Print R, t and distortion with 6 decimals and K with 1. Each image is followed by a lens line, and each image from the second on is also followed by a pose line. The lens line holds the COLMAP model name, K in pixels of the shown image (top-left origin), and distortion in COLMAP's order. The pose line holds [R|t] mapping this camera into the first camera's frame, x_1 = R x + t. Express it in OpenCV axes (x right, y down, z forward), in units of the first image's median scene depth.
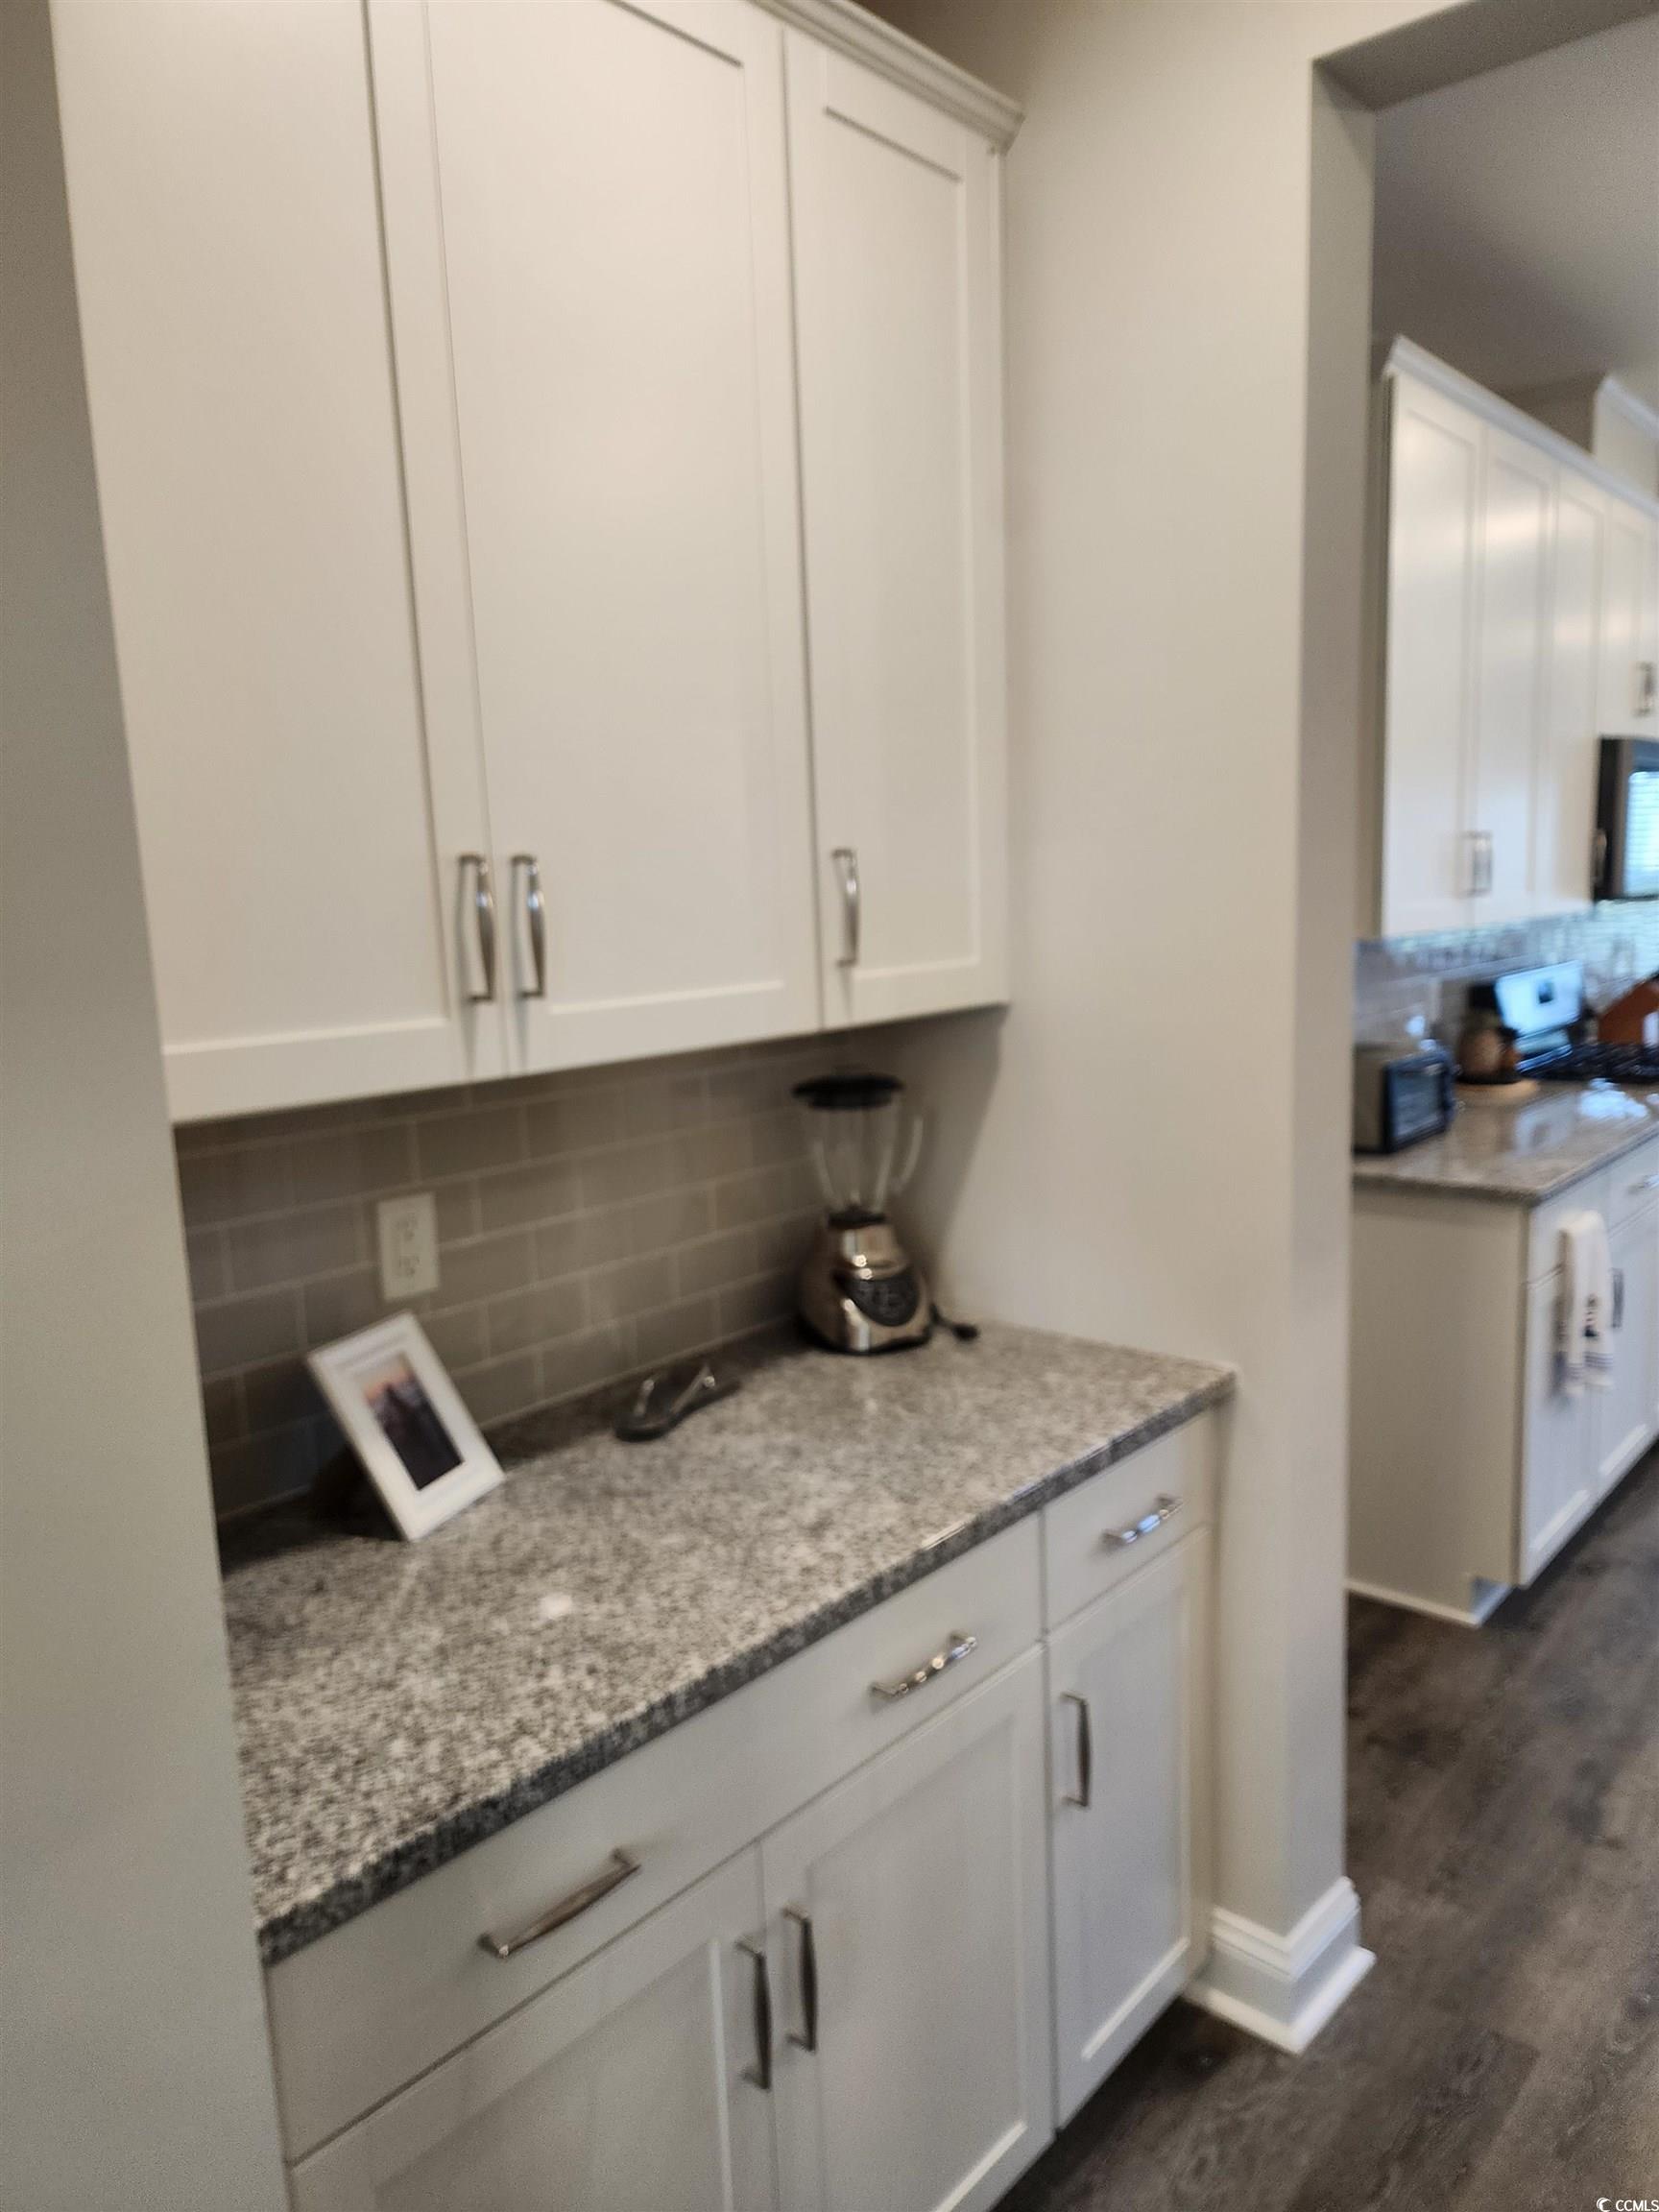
lens RADIAL K [[1477.2, 0, 823.4], [0, 1477.2, 1118.2], [0, 0, 1]] dist [0.093455, -0.133134]
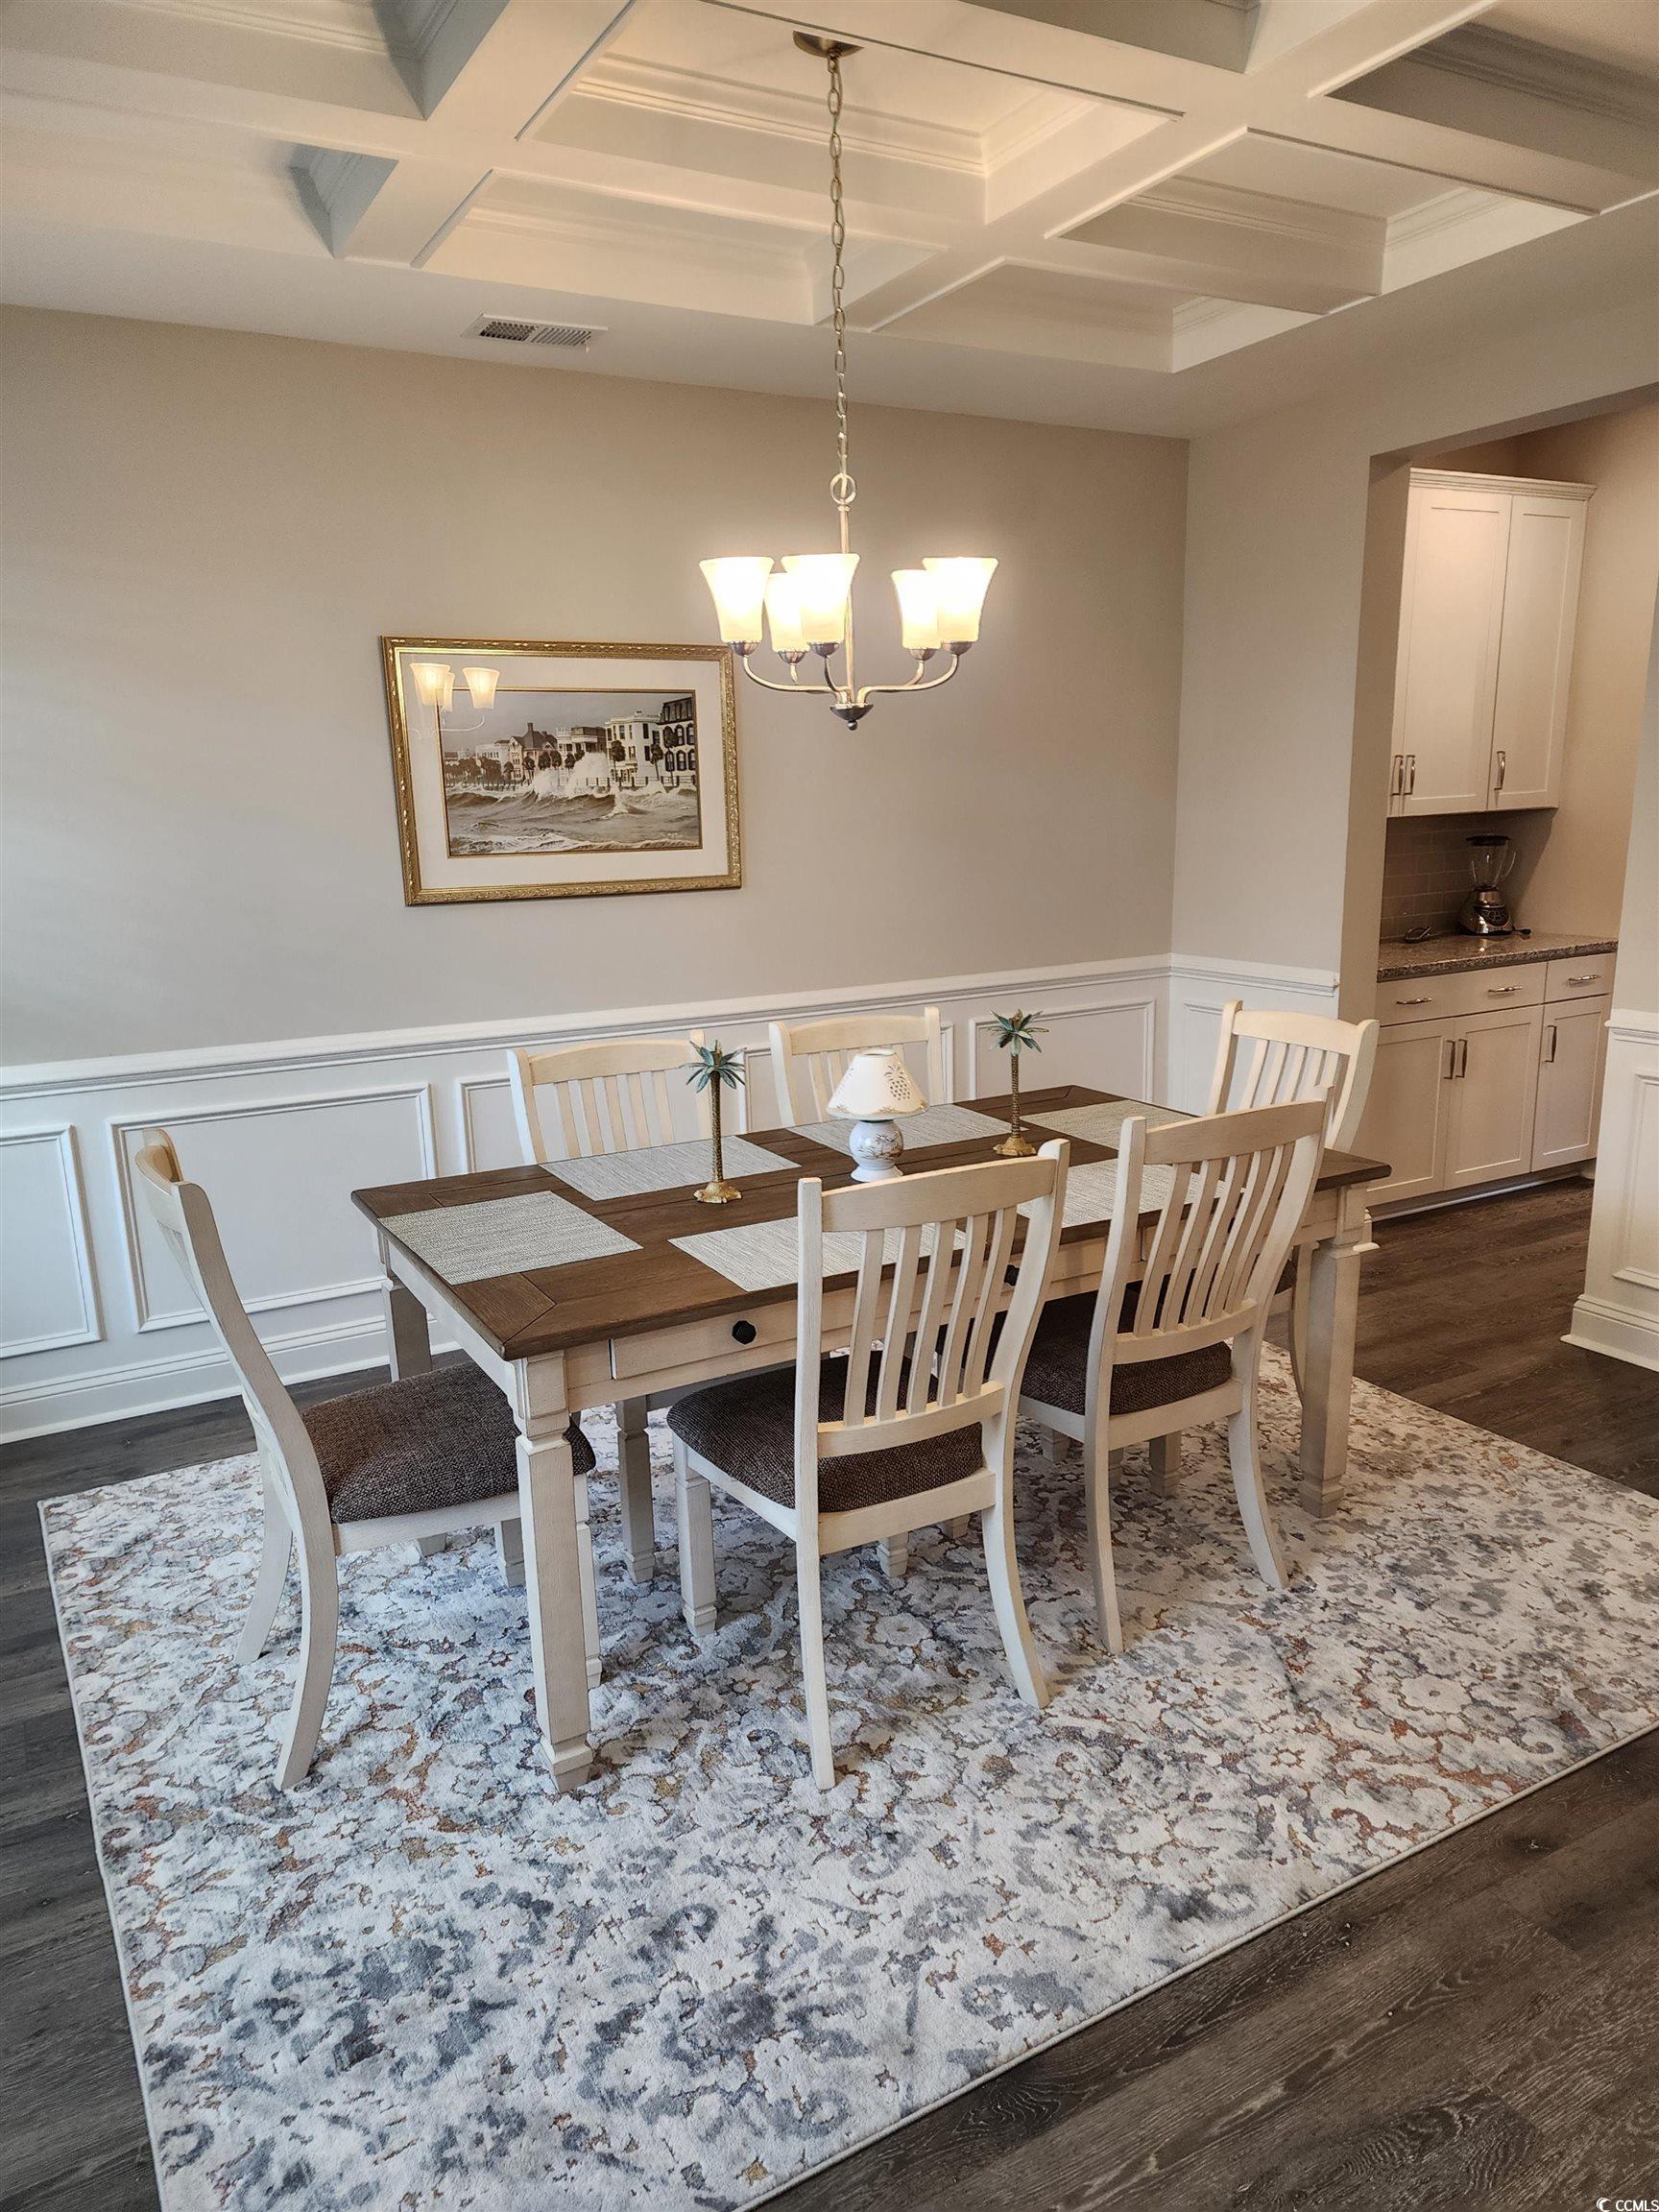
lens RADIAL K [[1500.3, 0, 842.7], [0, 1500.3, 1139.4], [0, 0, 1]] dist [0.092805, -0.091589]
pose [[0.947277, 0.084385, -0.309105, -0.228844], [-0.058630, 0.994059, 0.091698, 0.402574], [0.315006, -0.068740, 0.946597, -2.443599]]
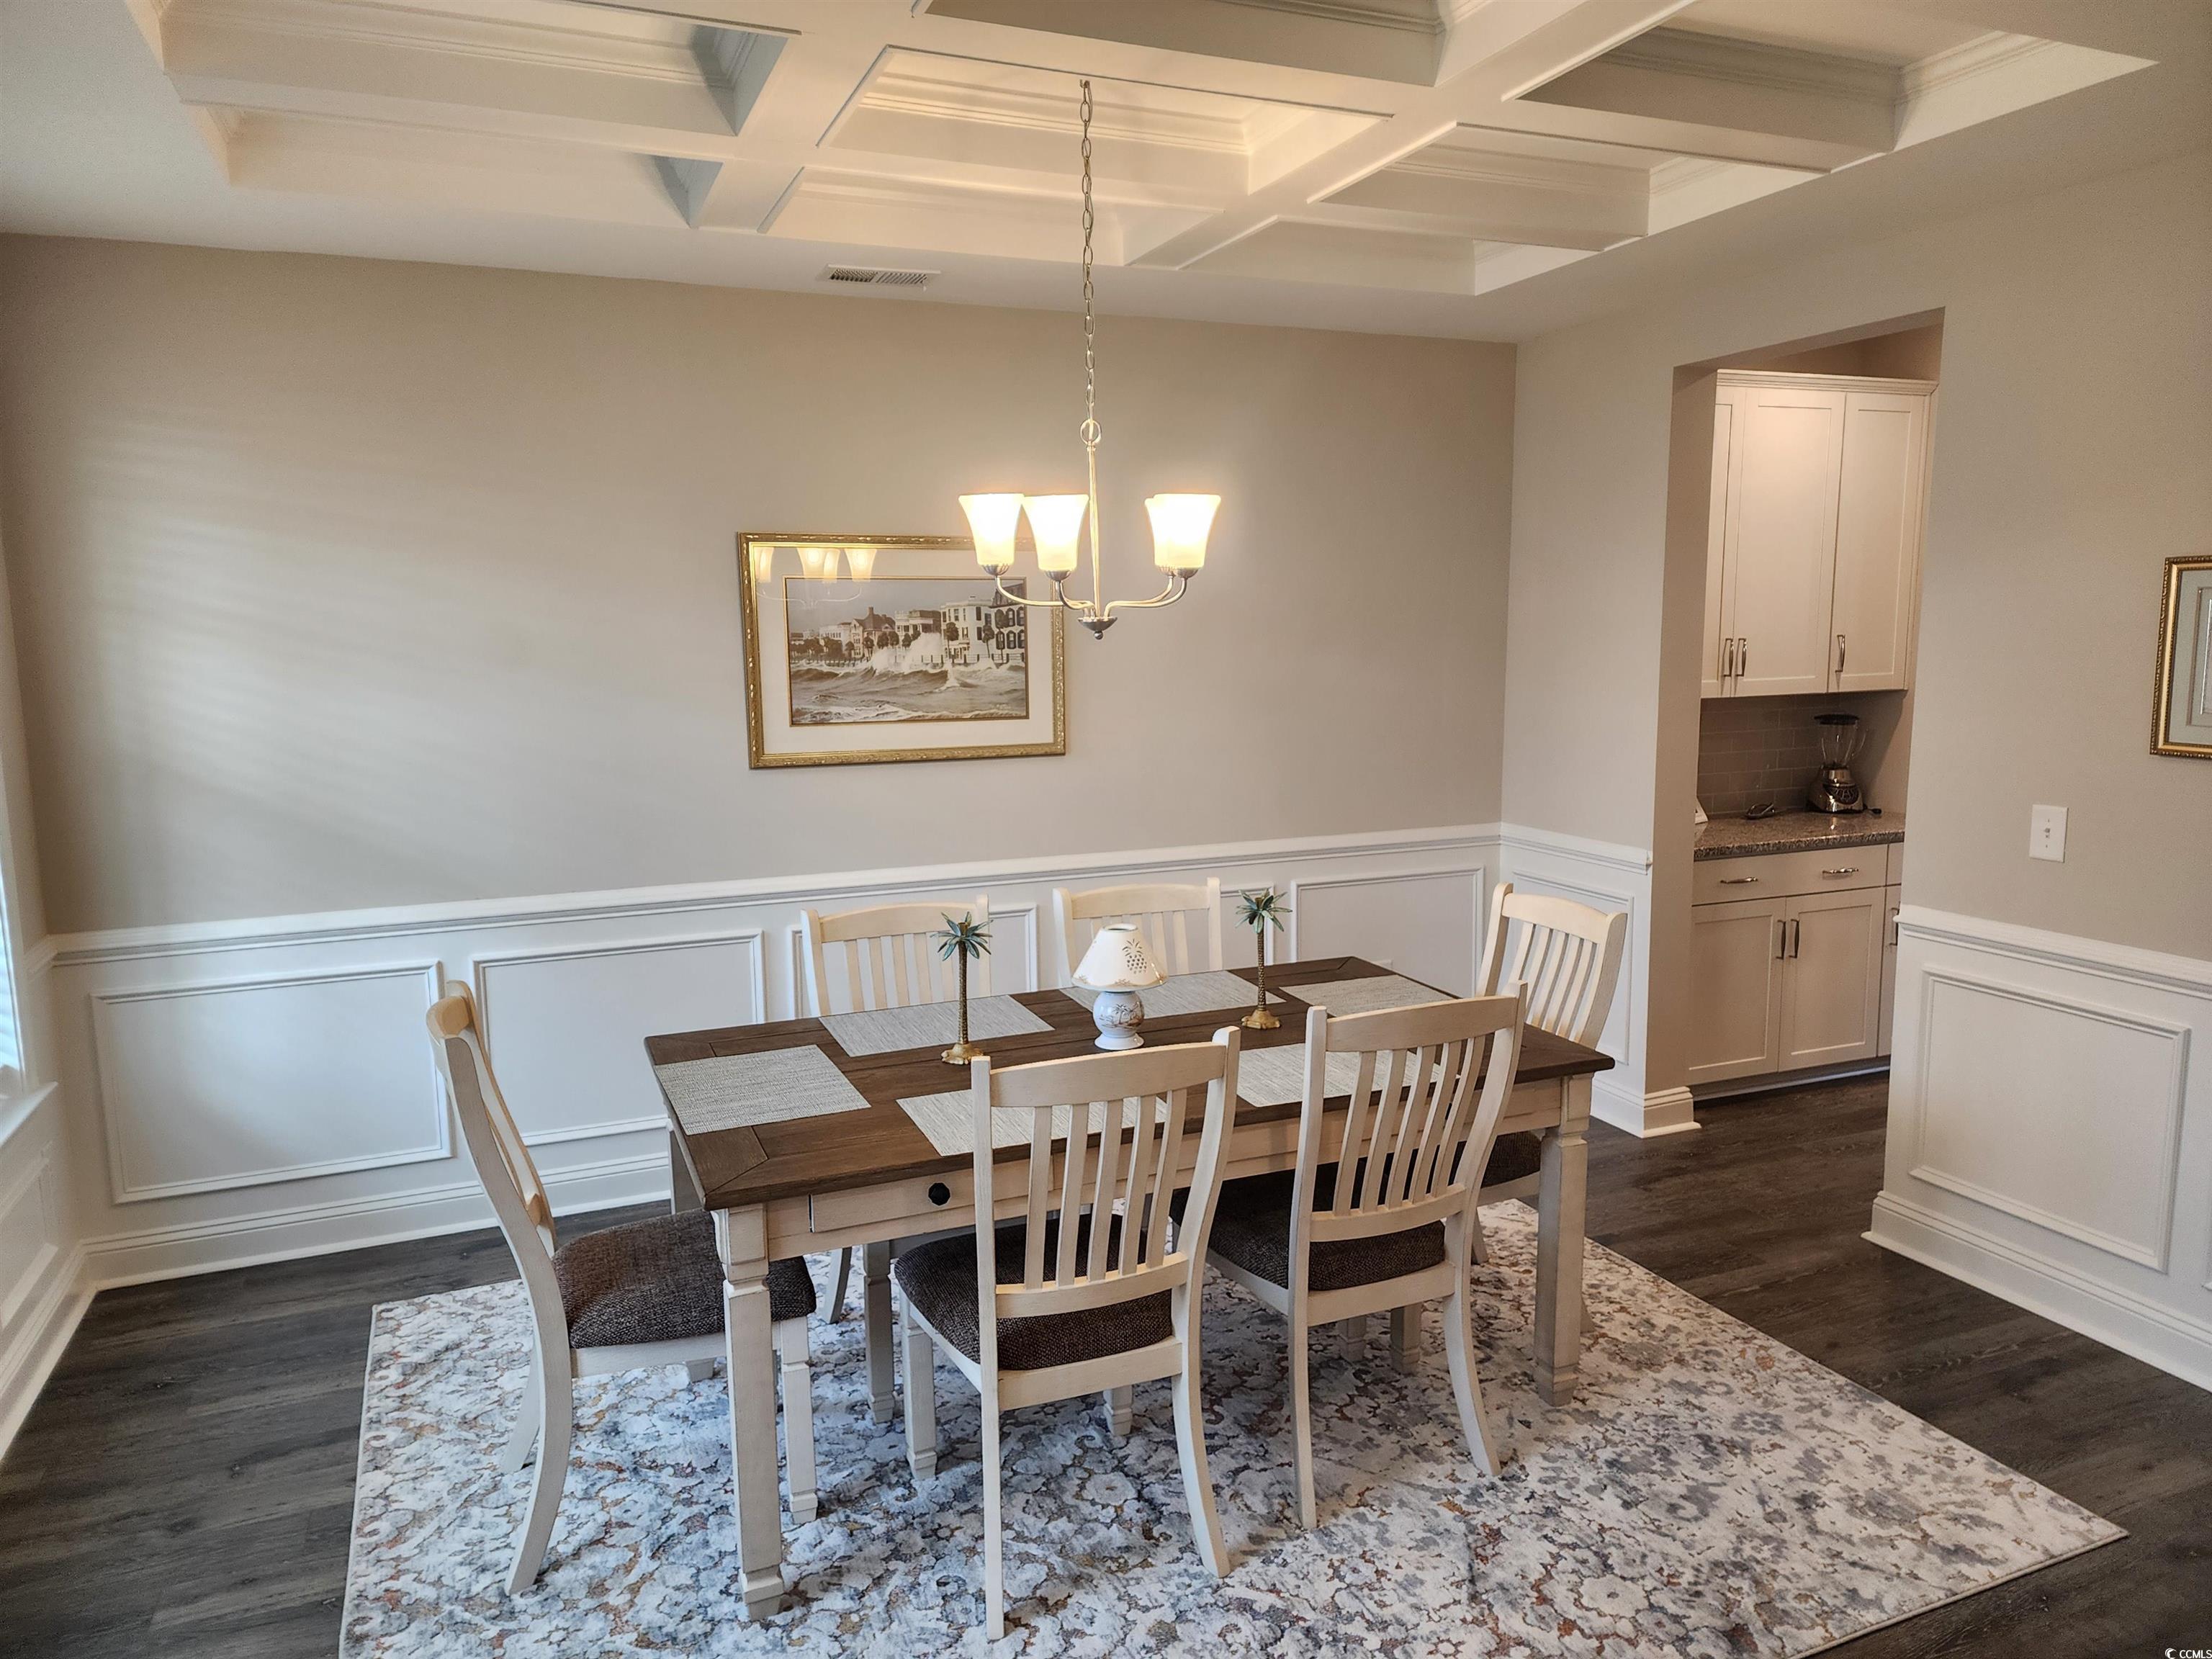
lens RADIAL K [[1500.3, 0, 1124.4], [0, 1500.3, 837.1], [0, 0, 1]] dist [0.092805, -0.091589]
pose [[0.903647, 0.087116, -0.419325, 0.034205], [-0.088556, 0.995942, 0.016071, 0.317357], [0.419023, 0.022612, 0.907694, -2.477177]]
